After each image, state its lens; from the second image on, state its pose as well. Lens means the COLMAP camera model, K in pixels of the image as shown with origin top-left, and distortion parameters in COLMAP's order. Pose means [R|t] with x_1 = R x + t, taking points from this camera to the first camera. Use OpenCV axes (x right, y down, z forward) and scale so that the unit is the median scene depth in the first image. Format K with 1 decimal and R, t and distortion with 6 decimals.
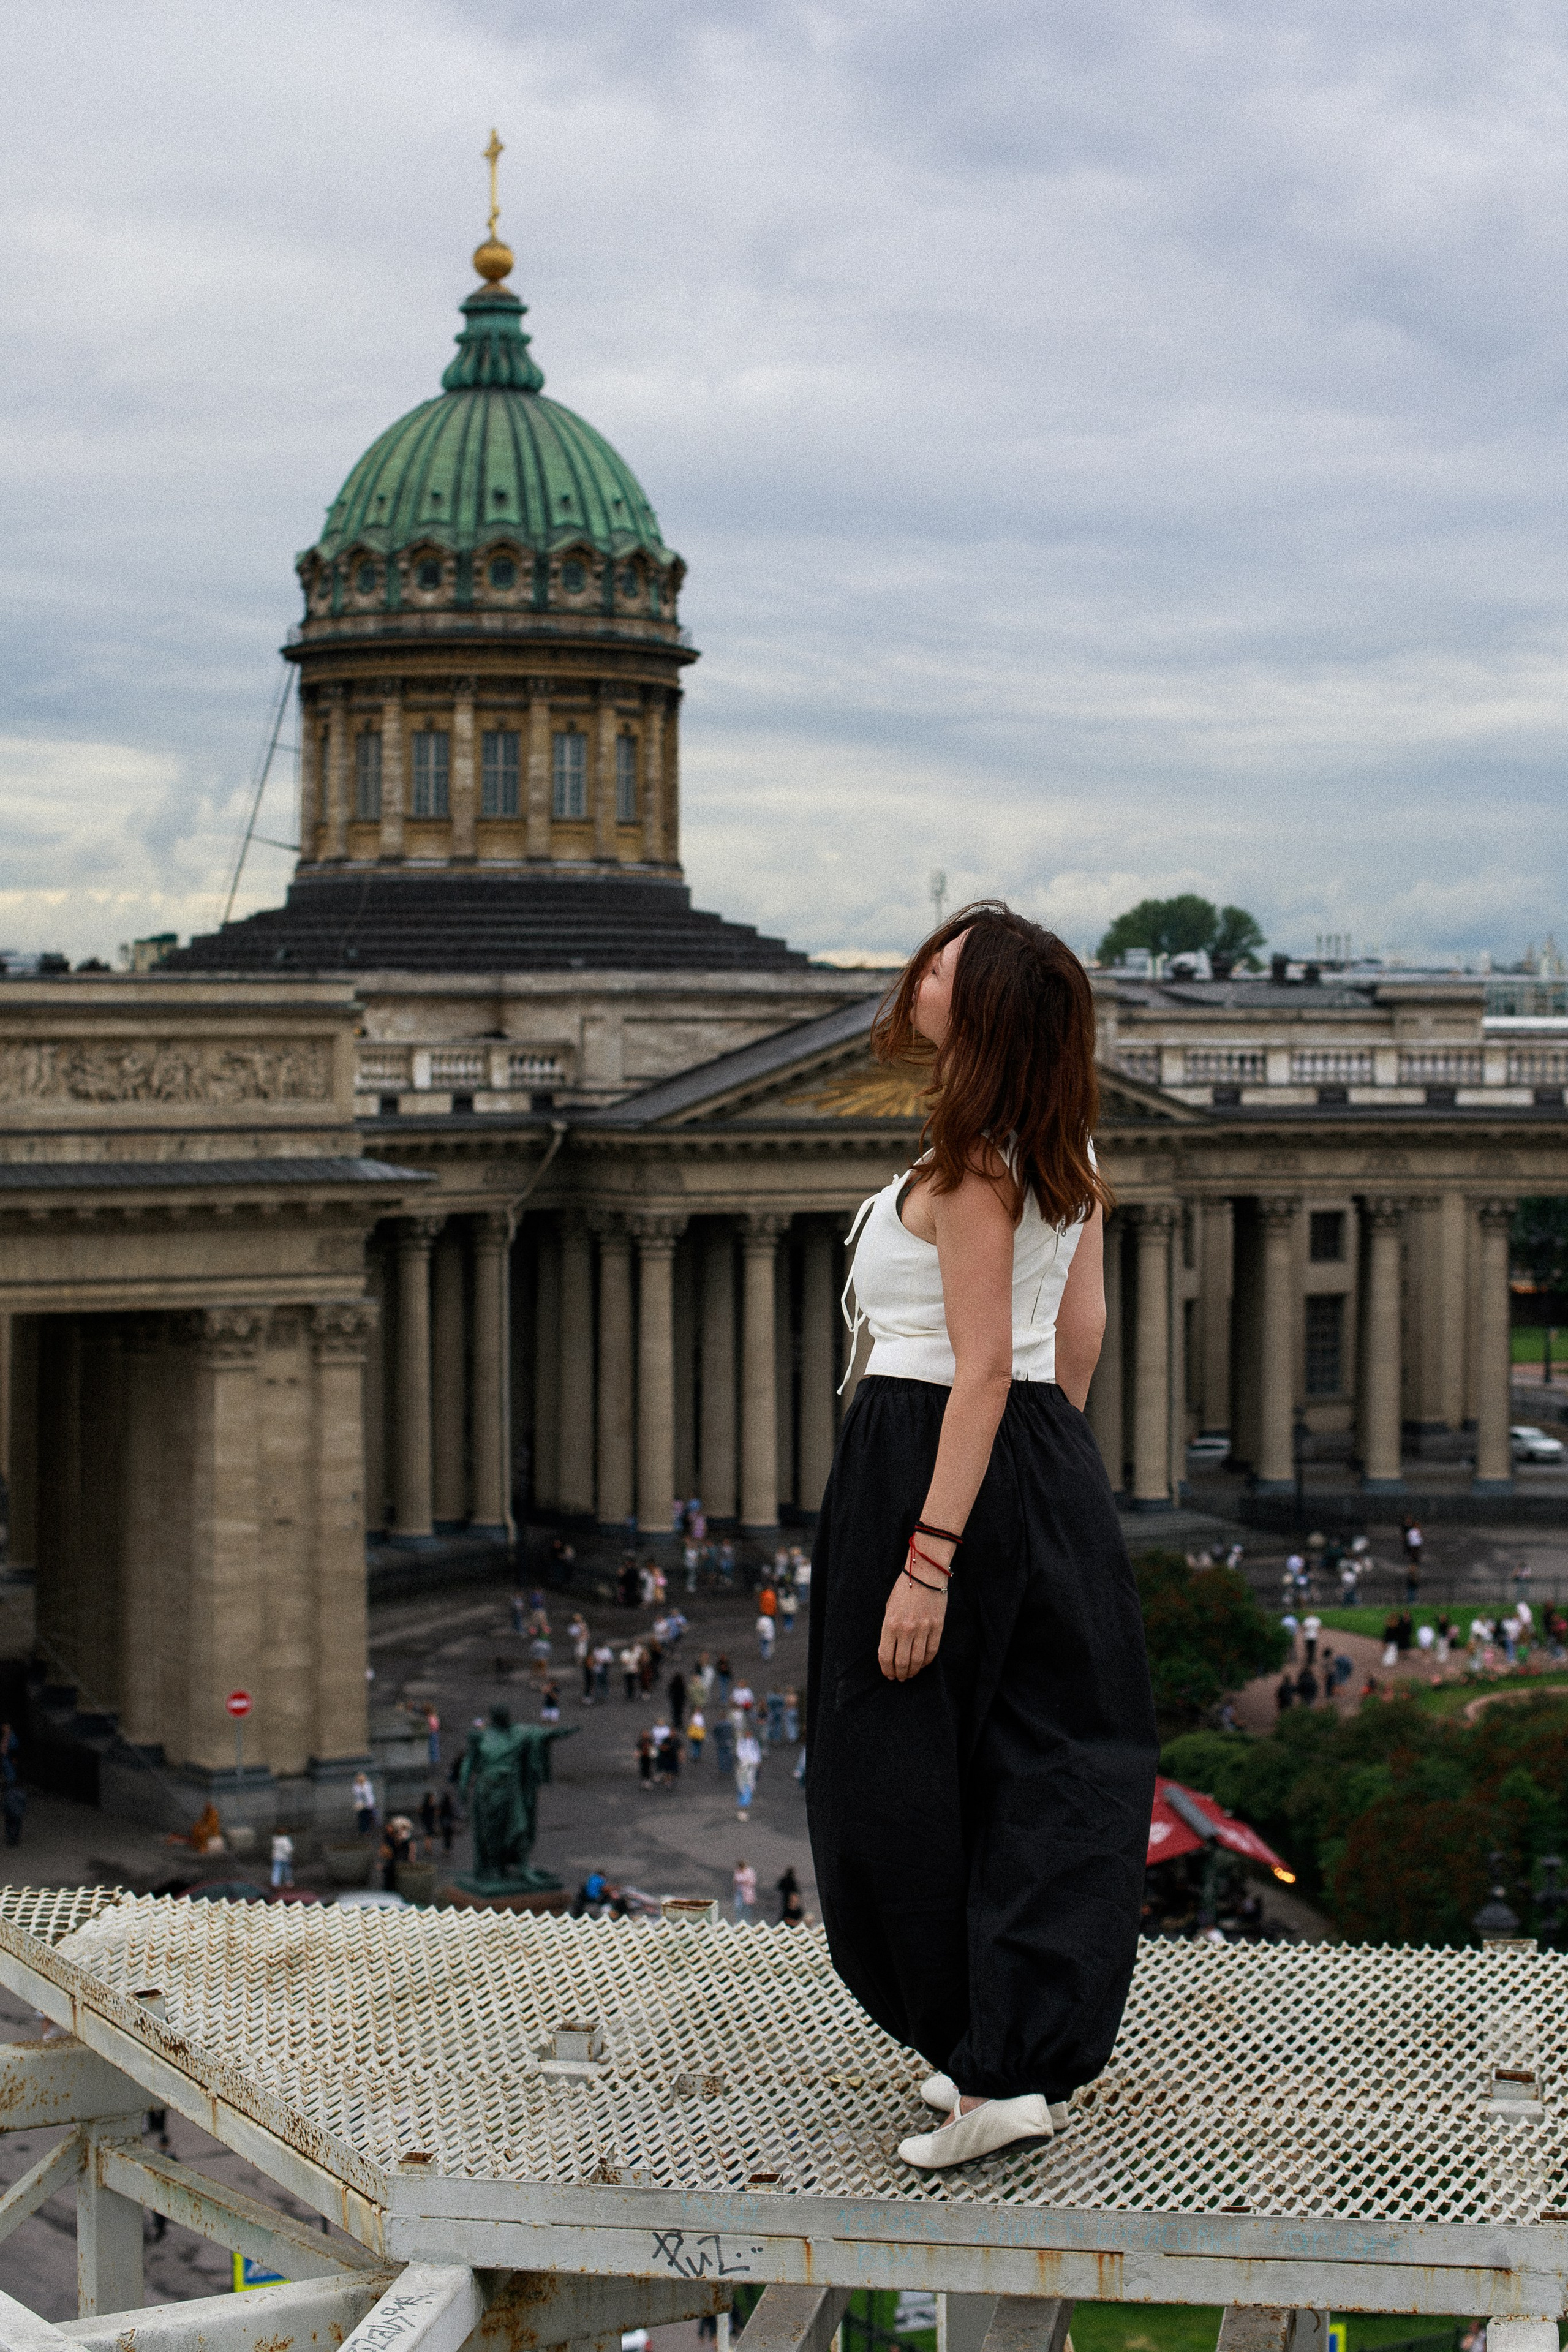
lens RADIAL K [[4364.0, 0, 753.1], [0, 4364.0, 1014.6], [0, 0, 1]] dist [-0.133613, 0.027174]
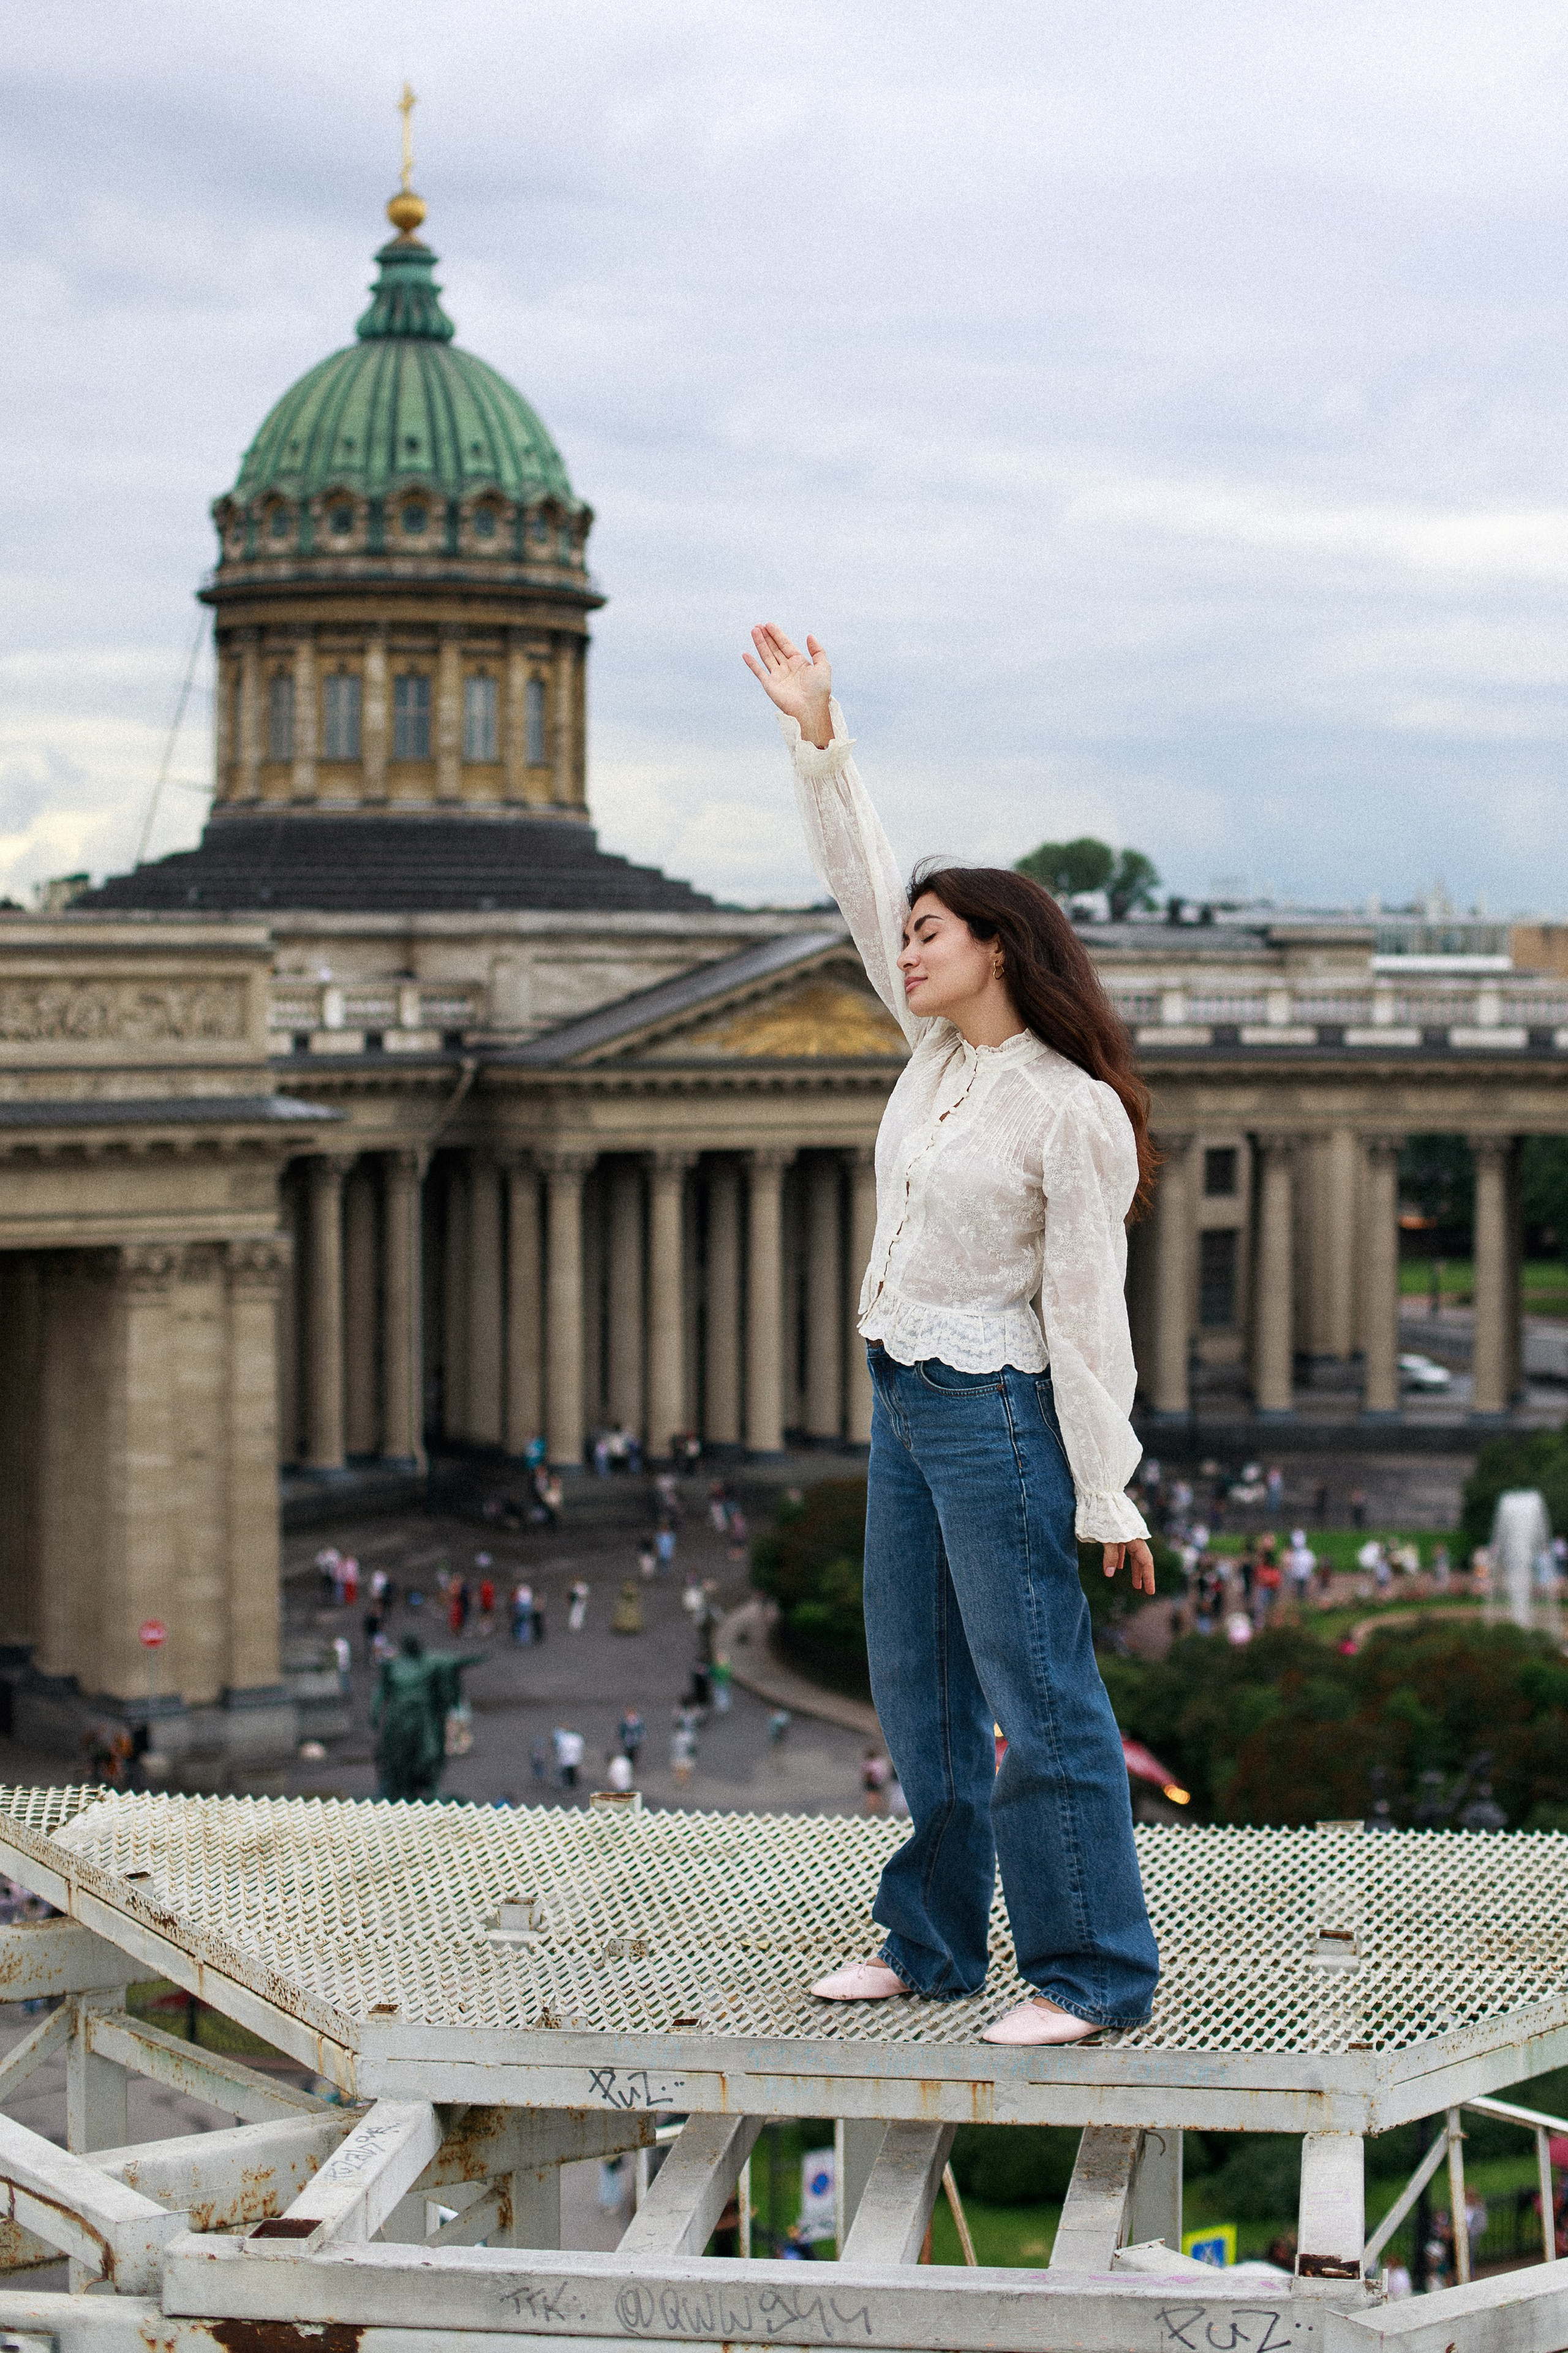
lens RADIAL K [[4301.5, 0, 948.7], [0, 4301.5, 937.4], [0, 0, 1]] dist [-0.141345, 0.051781]
pose [[0.997732, 0.002371, 0.067270, -0.000248], [-0.002159, 0.999993, -0.003213, -0.000963], [-0.067277, 0.003061, 0.997730, -0.006128]]
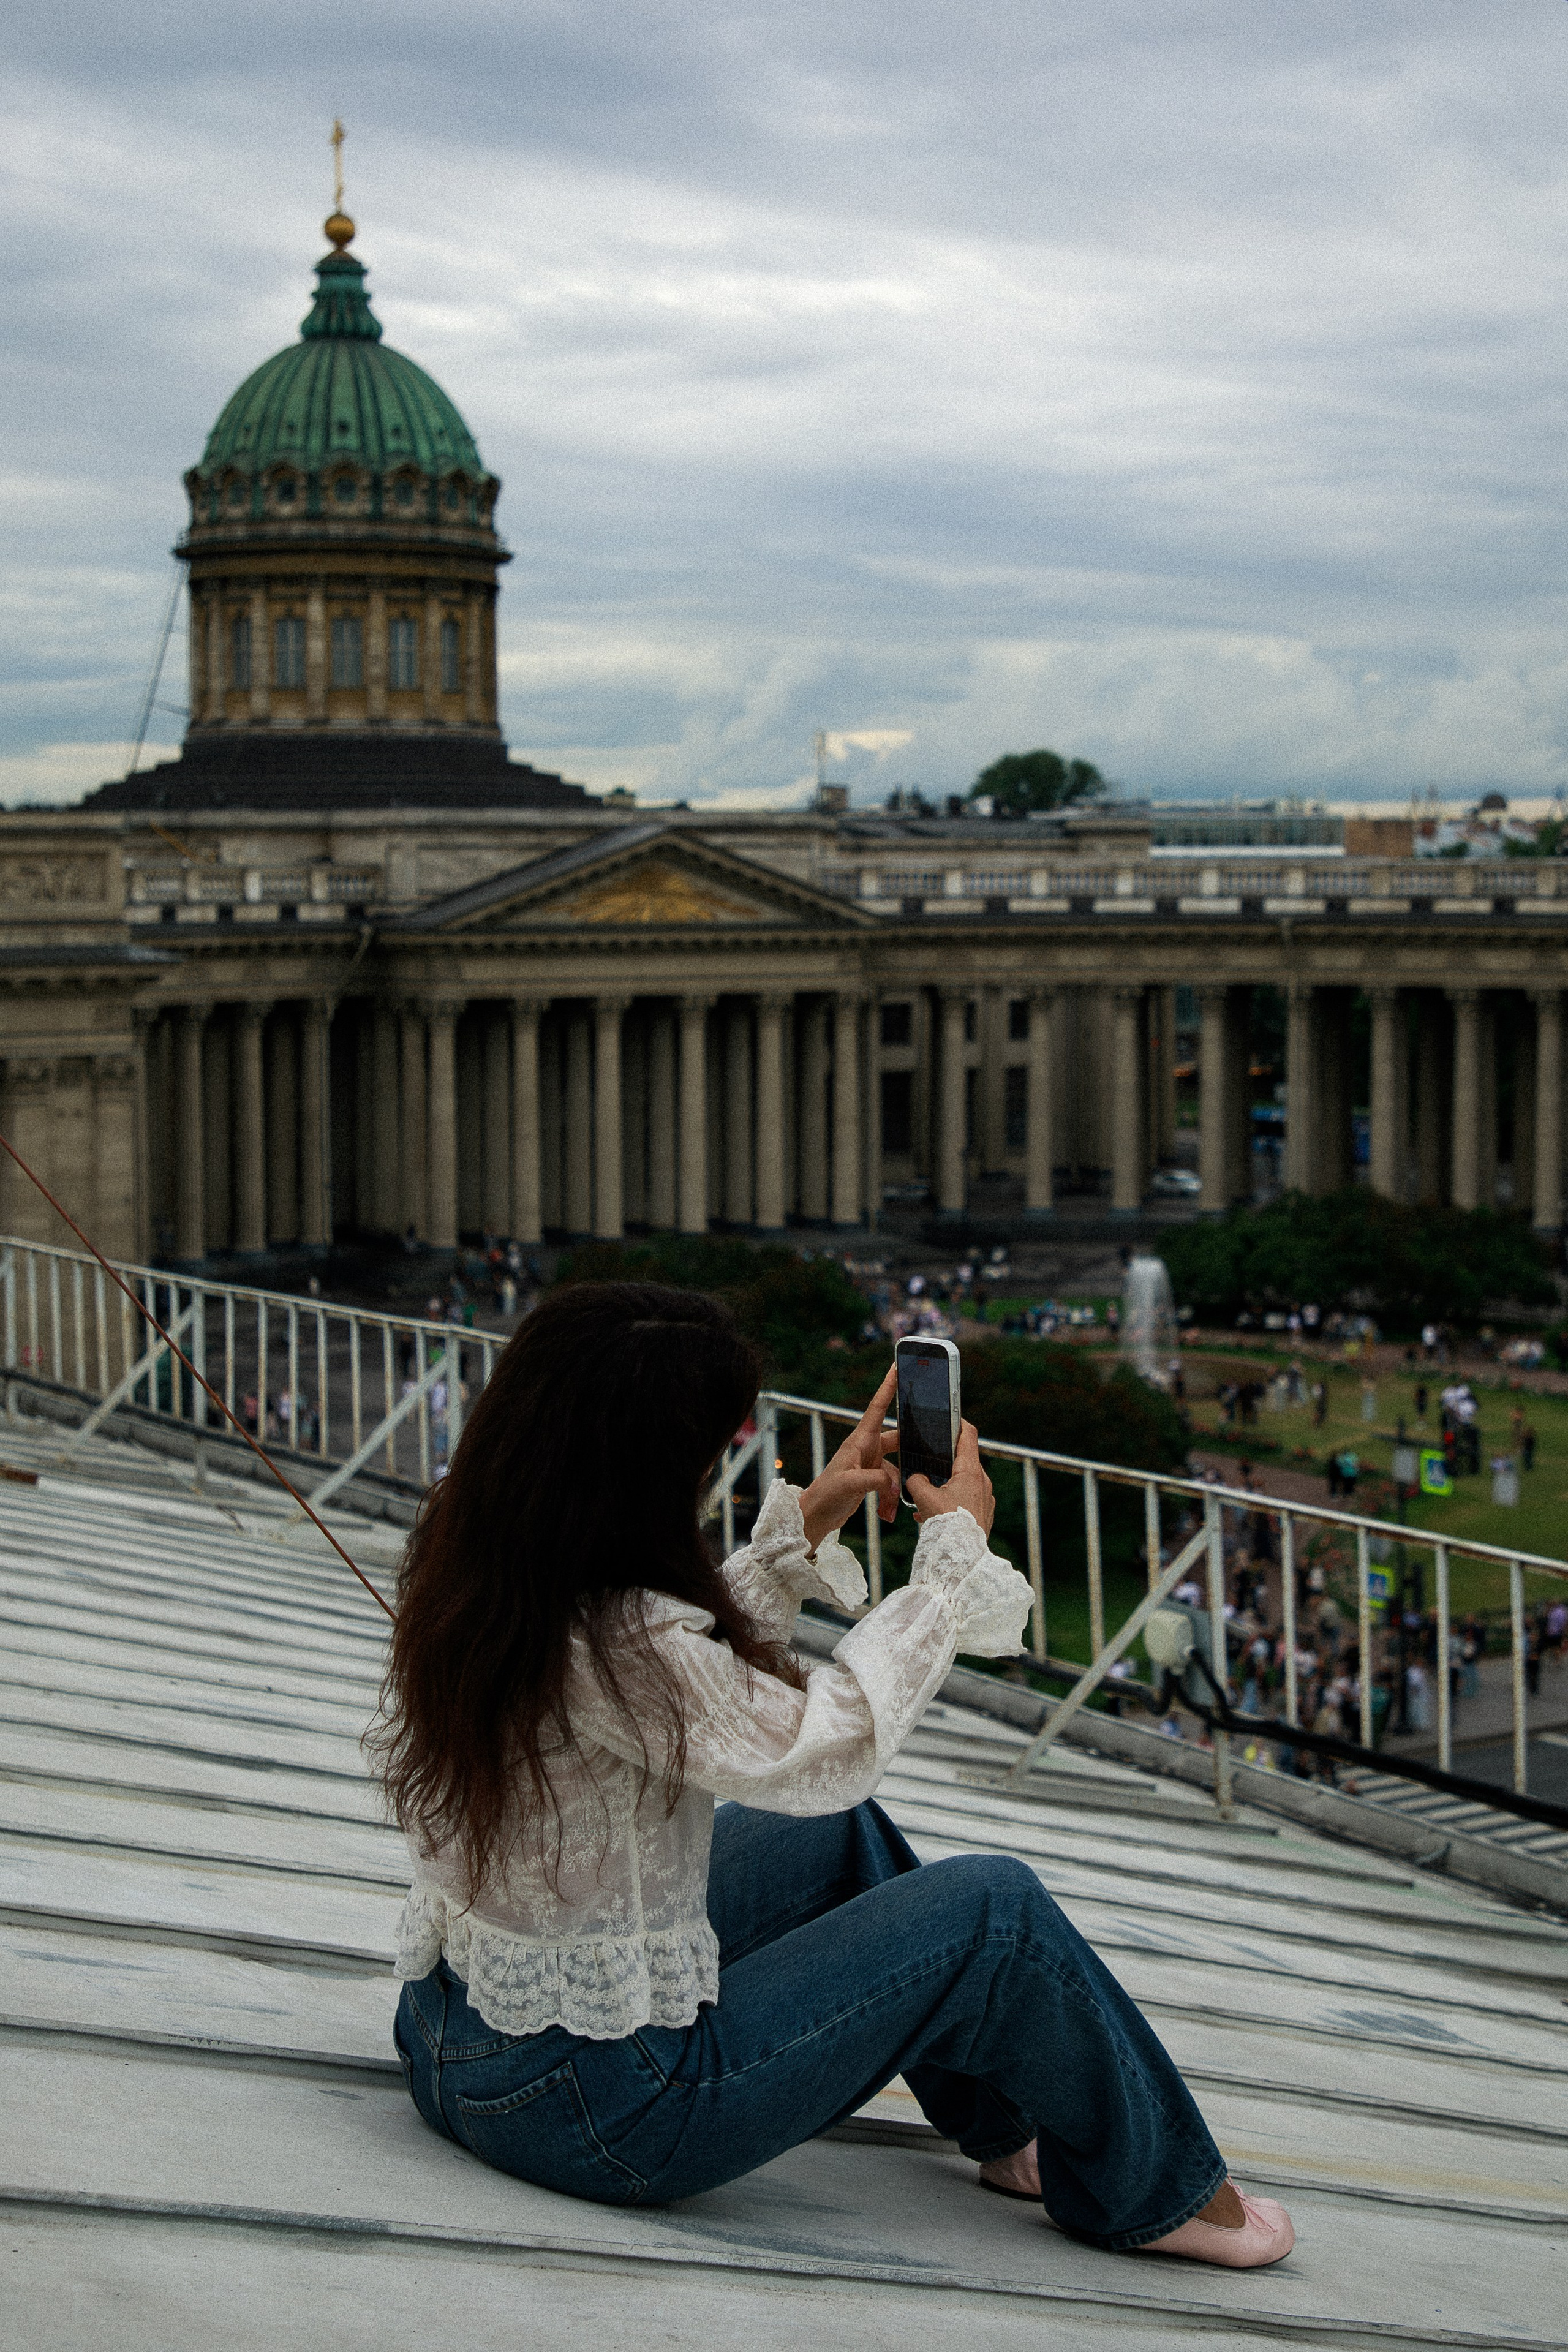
lens RADIAL K [[4029.5, 0, 897.5], [0, 4029.5, 1076.6], [0, 0, 1]] dist [0.137667, 0.005693]
pose [[0.999961, -0.005703, -0.006791, 0.117643], [0.006042, 0.998685, 0.050917, 0.009044], [0.006492, -0.050956, 0.998680, -0.178751]]
